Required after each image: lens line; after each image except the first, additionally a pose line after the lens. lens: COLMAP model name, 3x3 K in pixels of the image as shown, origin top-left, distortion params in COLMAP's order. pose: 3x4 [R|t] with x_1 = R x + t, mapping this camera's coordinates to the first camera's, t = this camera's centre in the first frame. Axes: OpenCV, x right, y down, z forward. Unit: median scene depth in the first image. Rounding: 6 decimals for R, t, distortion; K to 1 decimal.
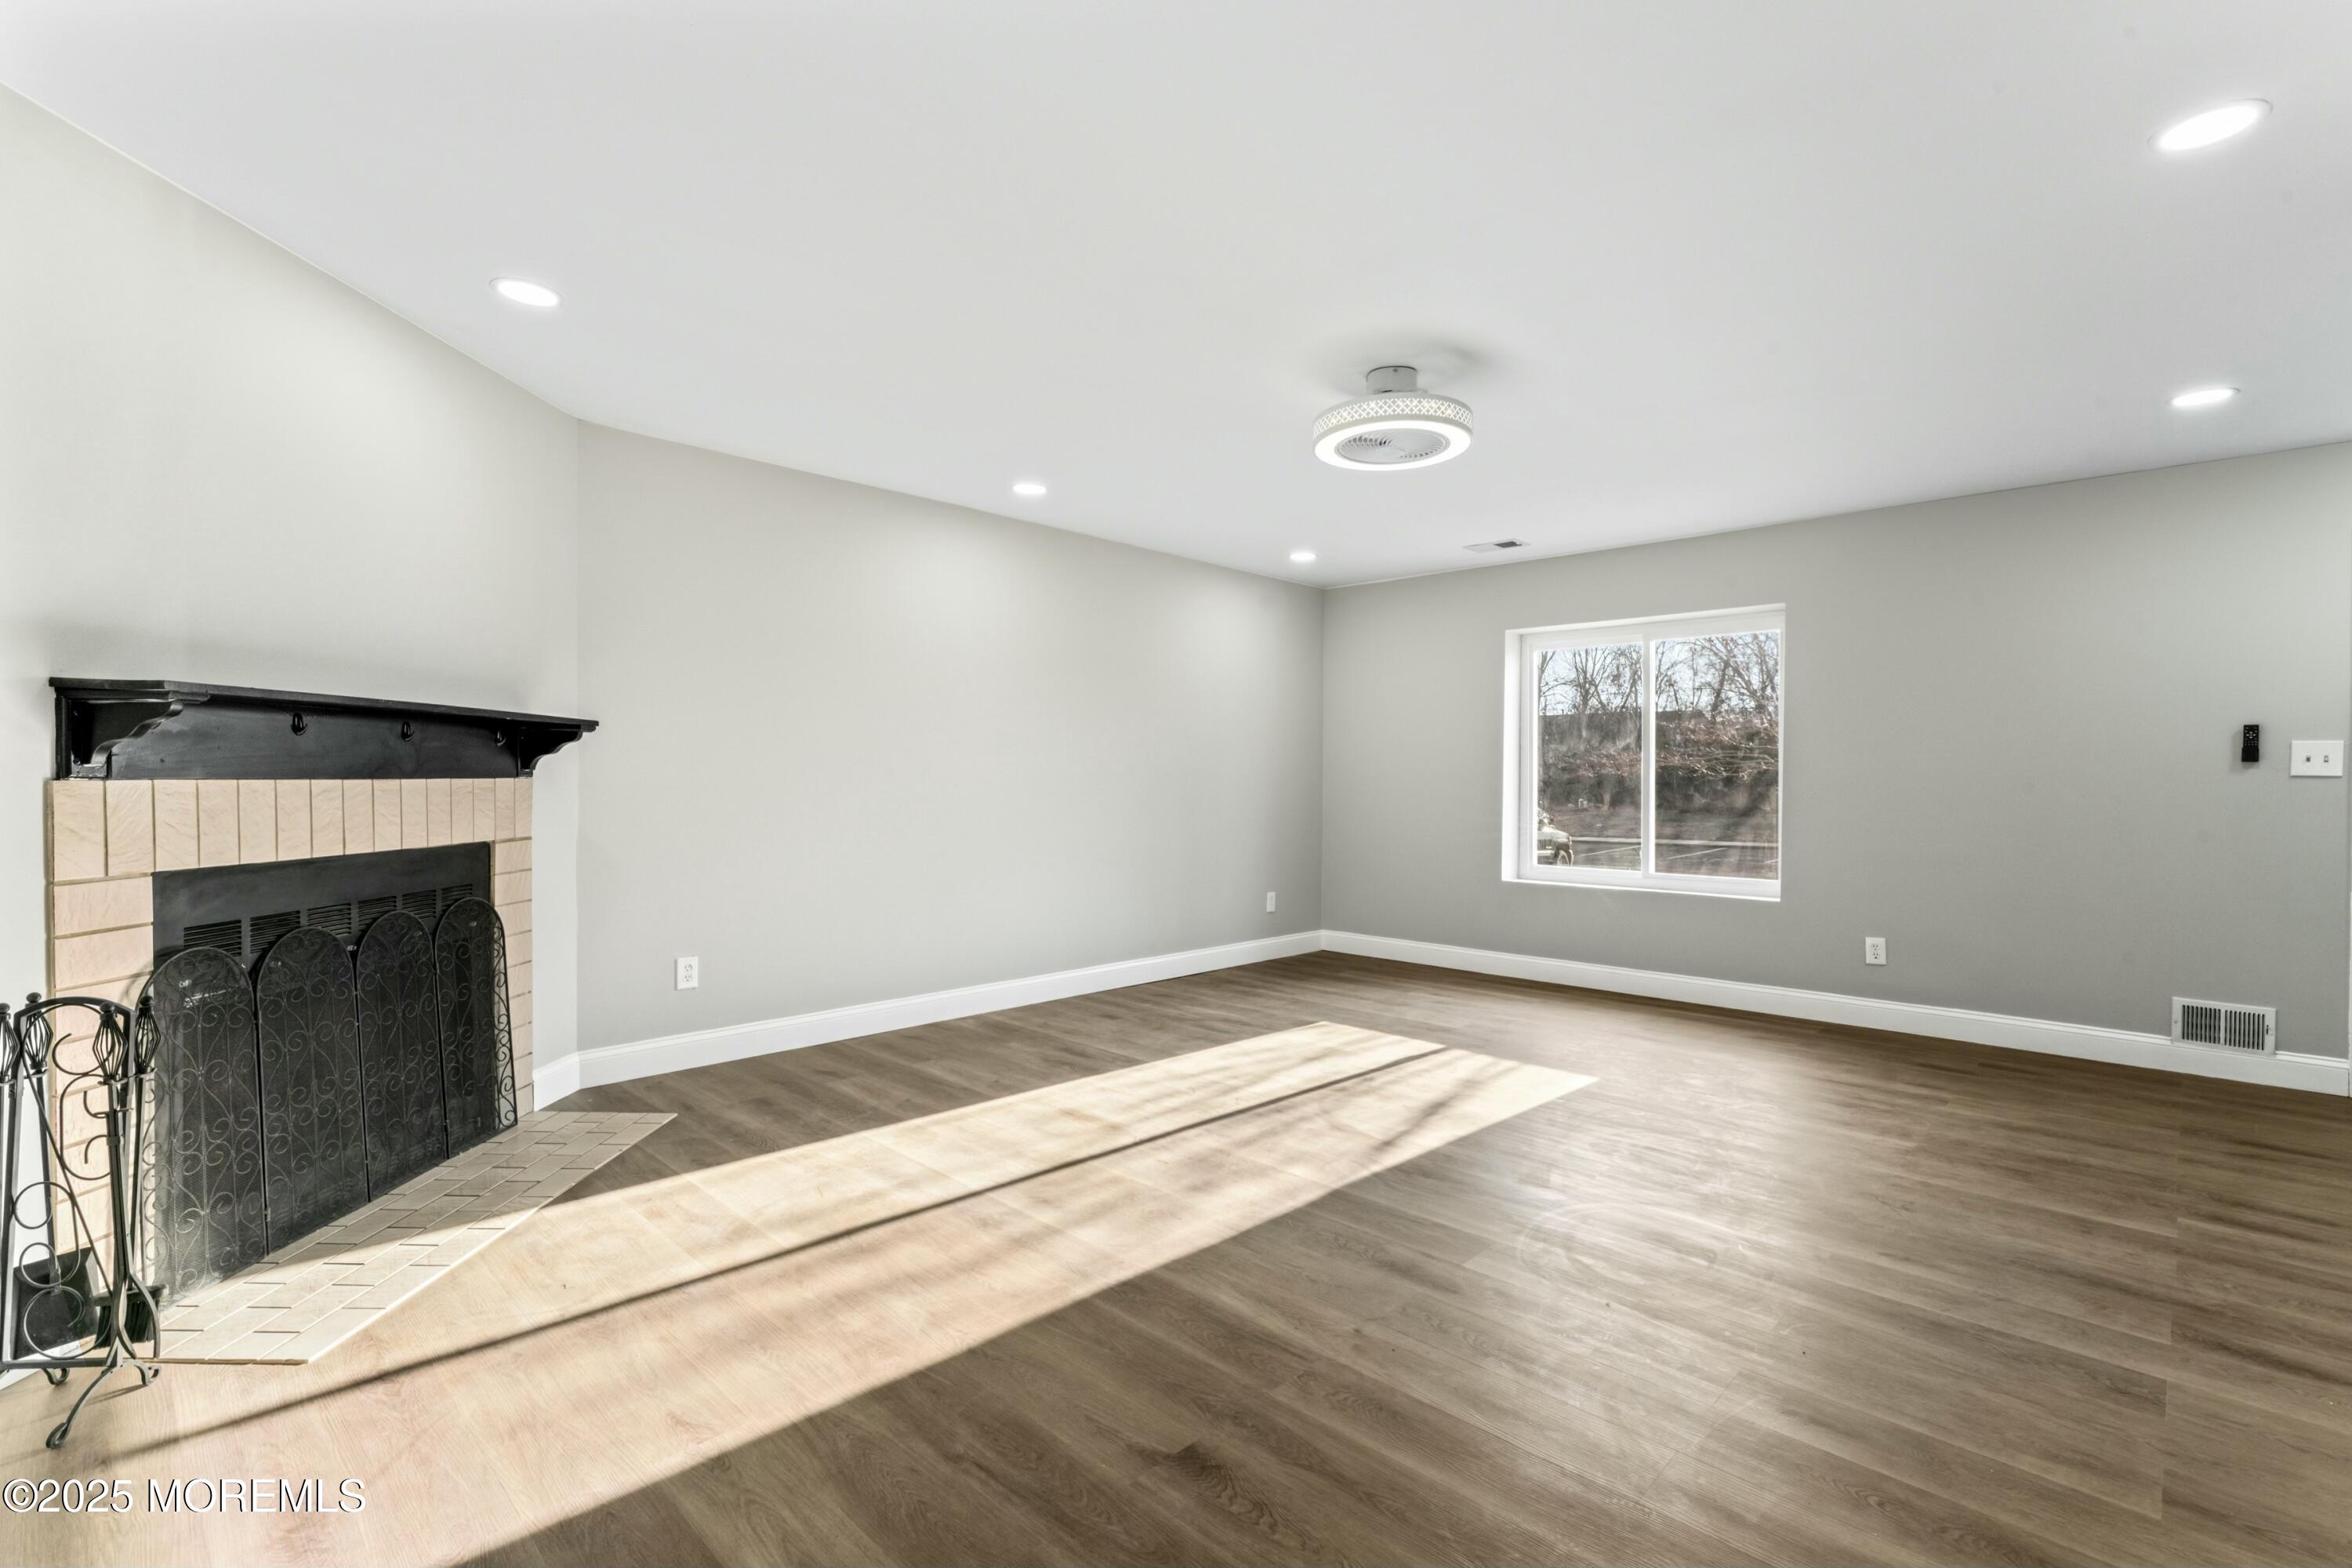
lens RADIAL K [[1047.9, 0, 1176.0], [0, 1047.9, 784.0], [0, 0, 1]] dist [-0.002308, 0.000270]
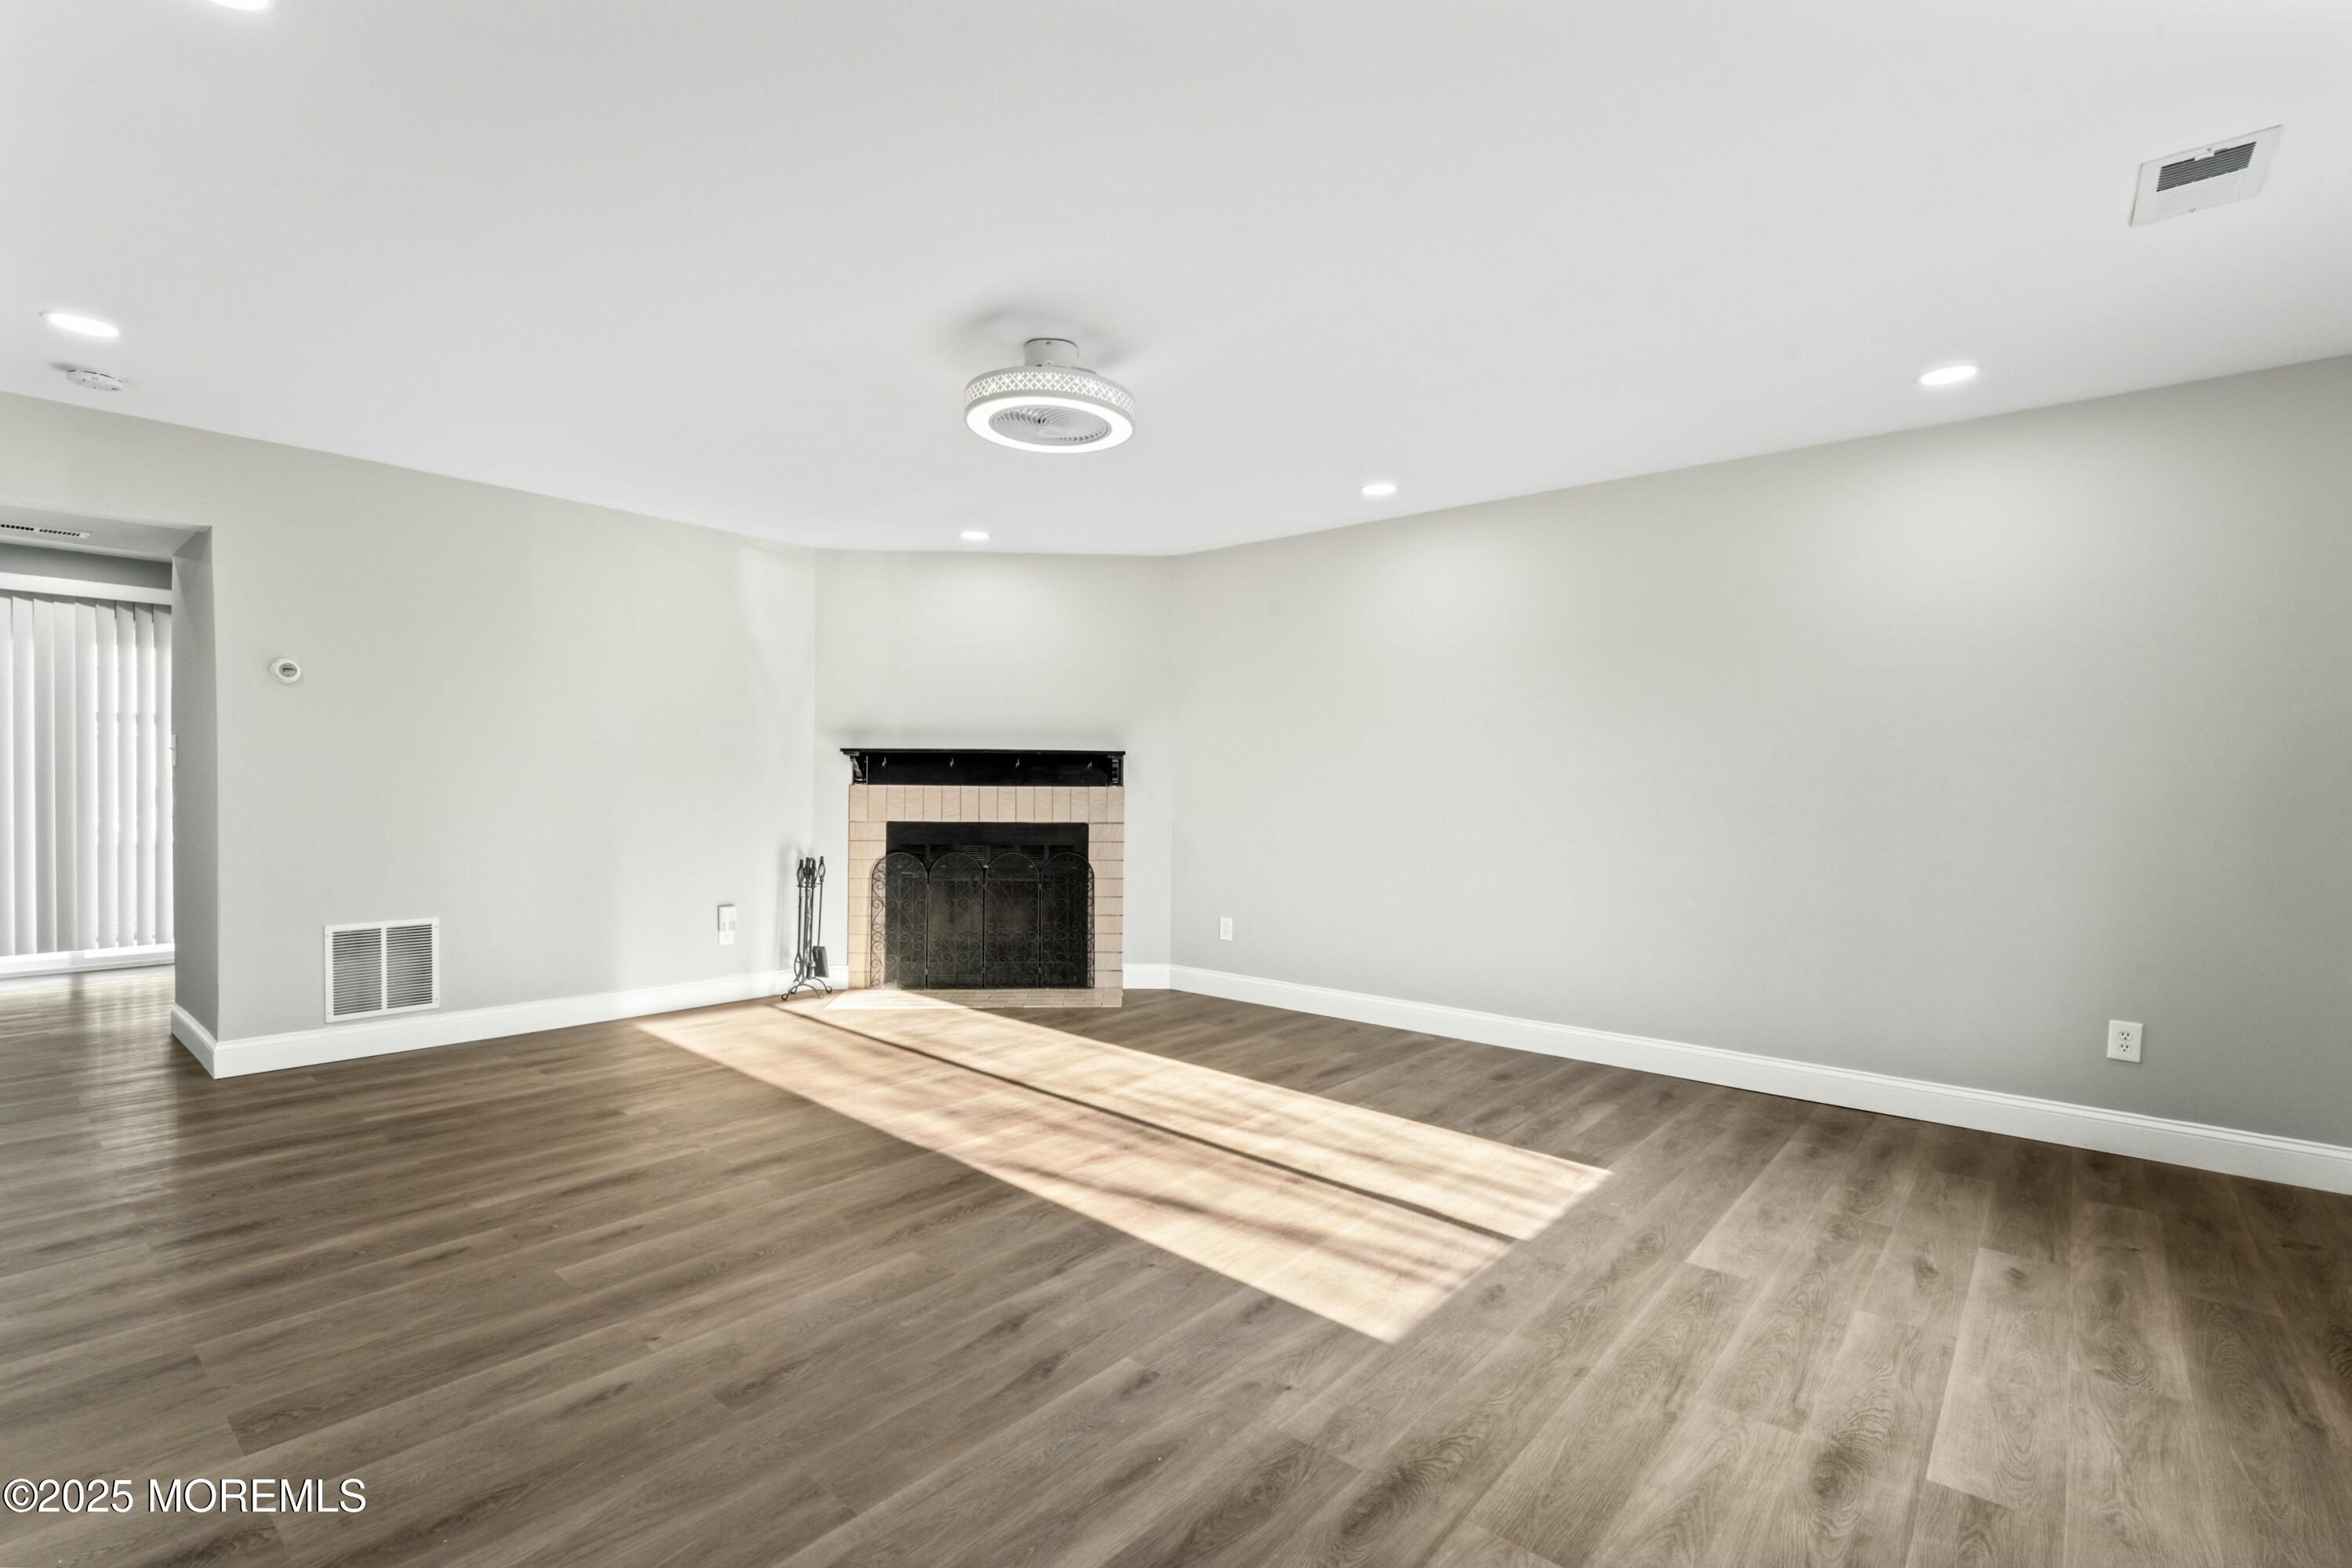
lens RADIAL K [[1064.5, 0, 1169.6], [0, 1064.5, 794.4], [0, 0, 1]] dist [-0.000158, 0.000224]
pose [[0.060363, 0.002240, -0.998174, 1.147070], [-0.013256, 0.999911, 0.001442, 0.003232], [0.998088, 0.013145, 0.060387, 1.042399]]
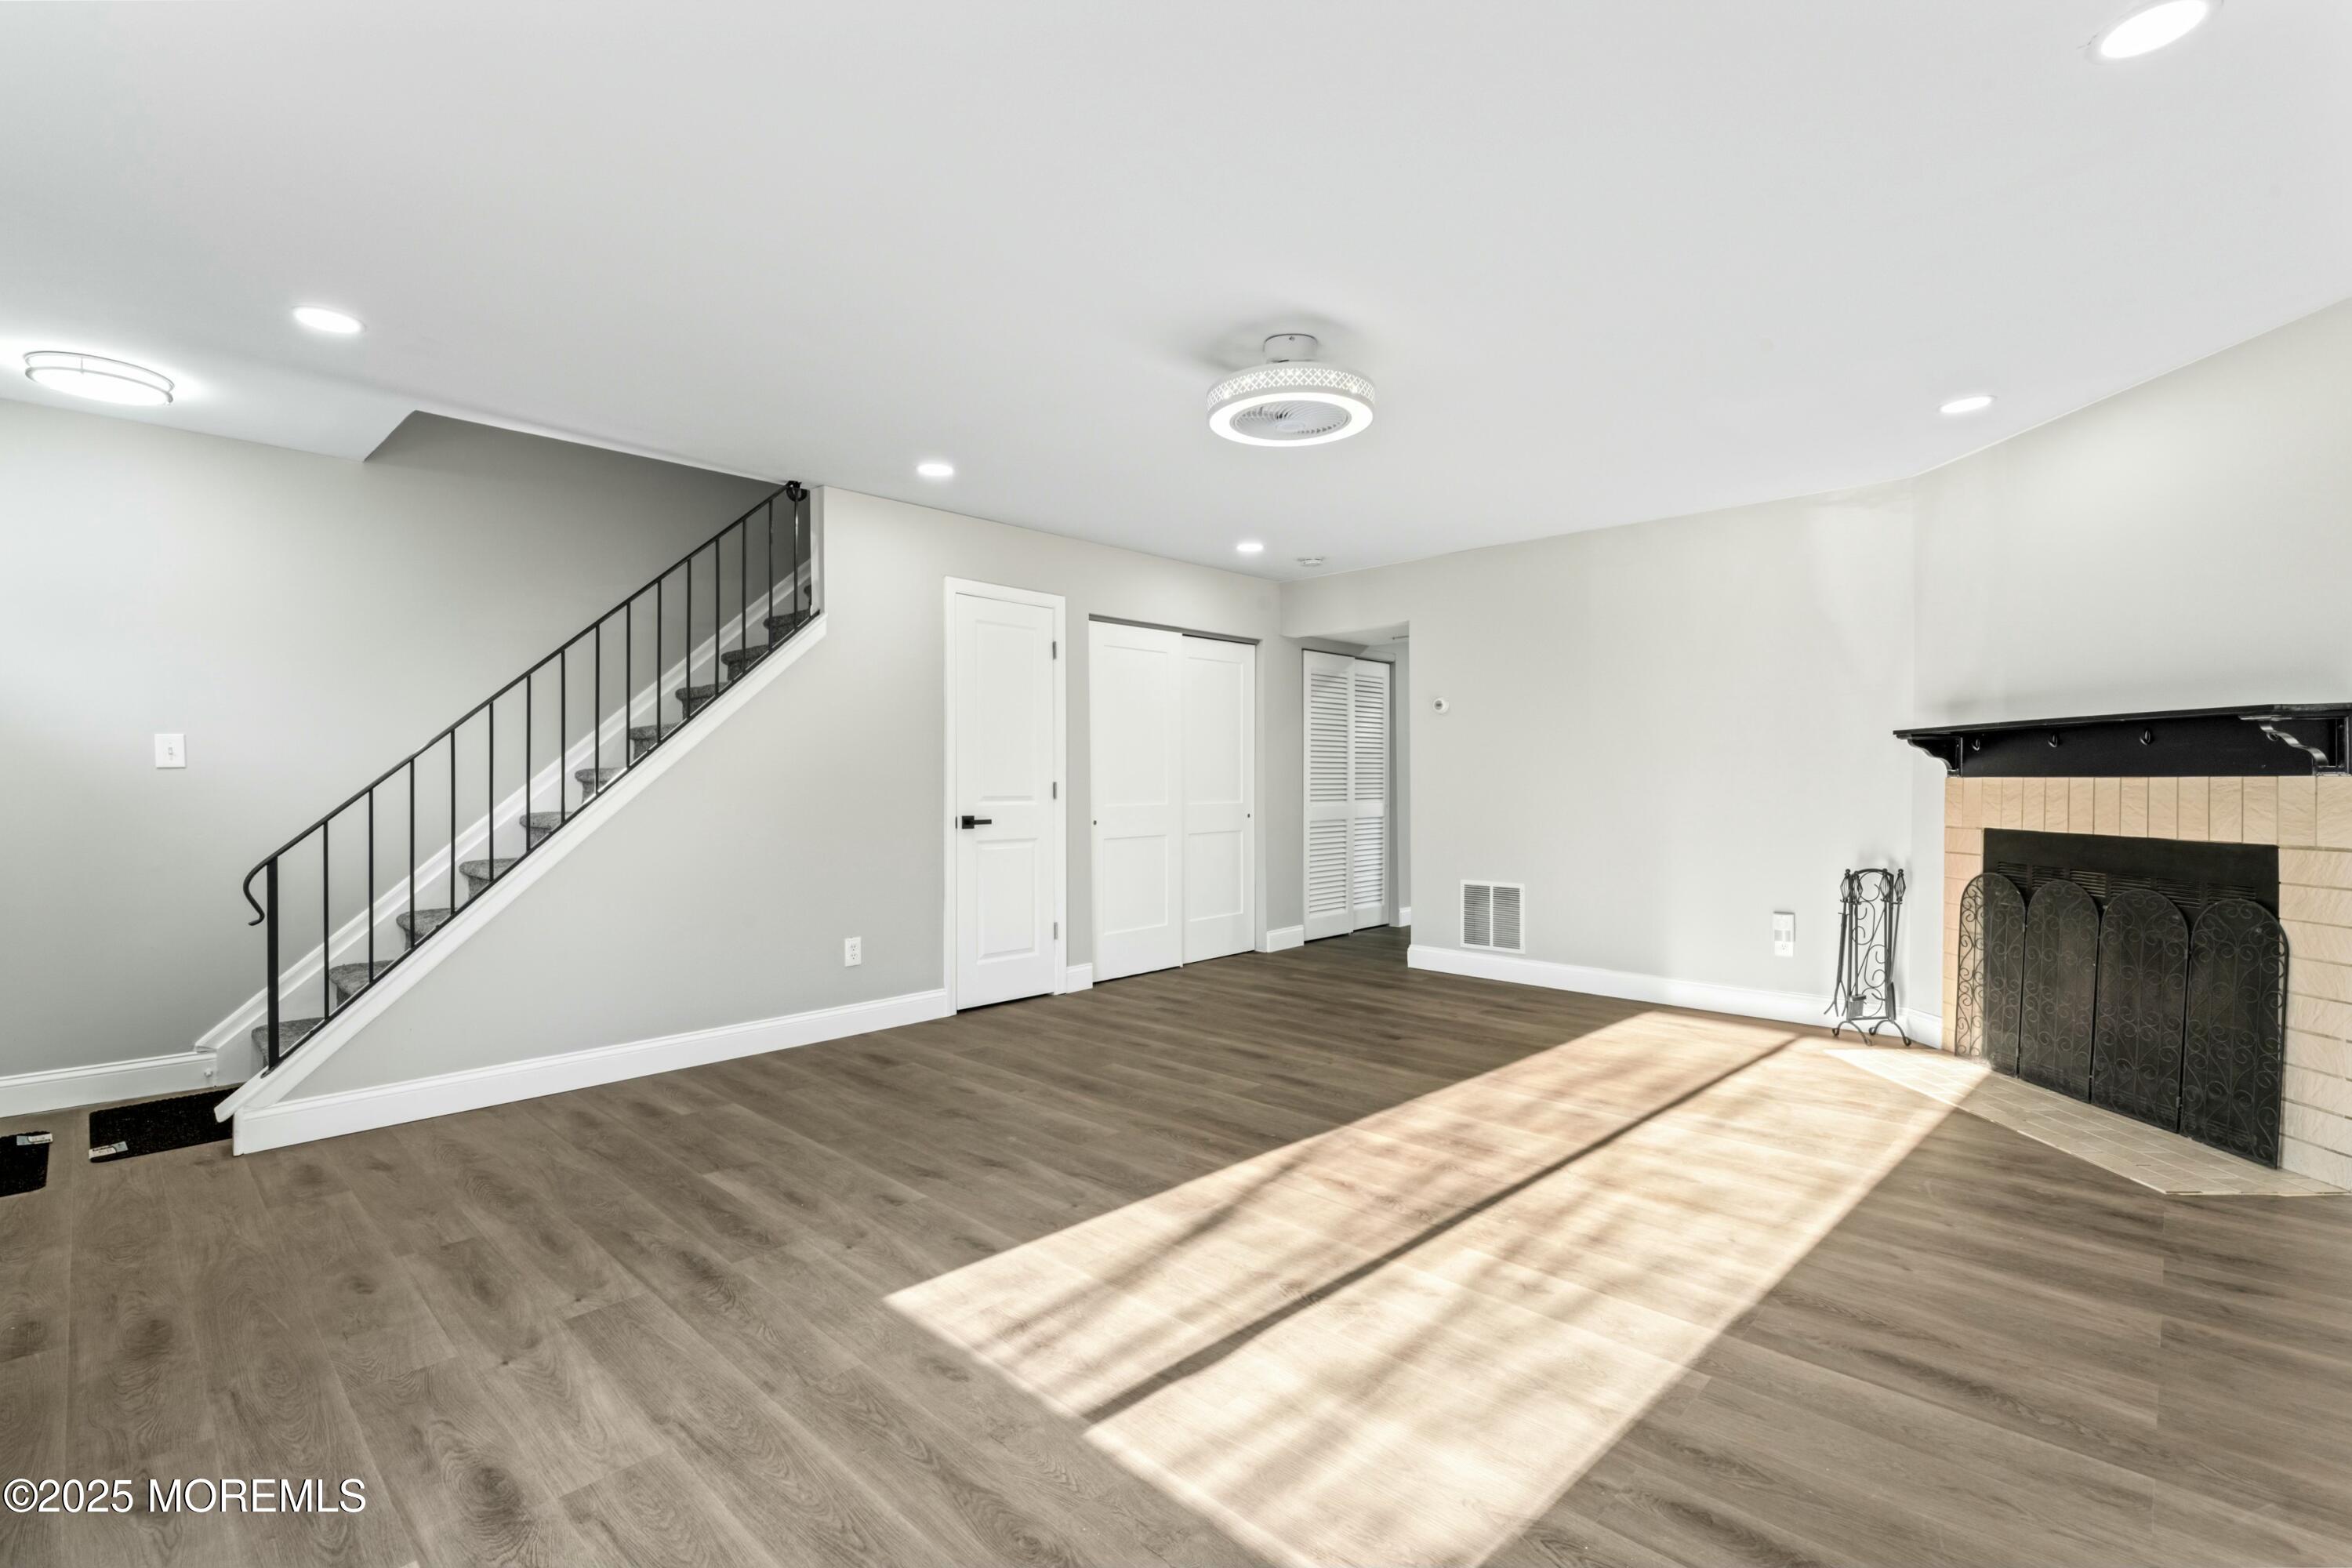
lens RADIAL K [[1047.9, 0, 1176.0], [0, 1047.9, 784.0], [0, 0, 1]] dist [-0.002308, 0.000270]
pose [[-0.999976, -0.004393, -0.005312, 0.309123], [-0.004441, 0.999948, 0.009203, -0.002349], [0.005271, 0.009226, -0.999944, 1.913866]]
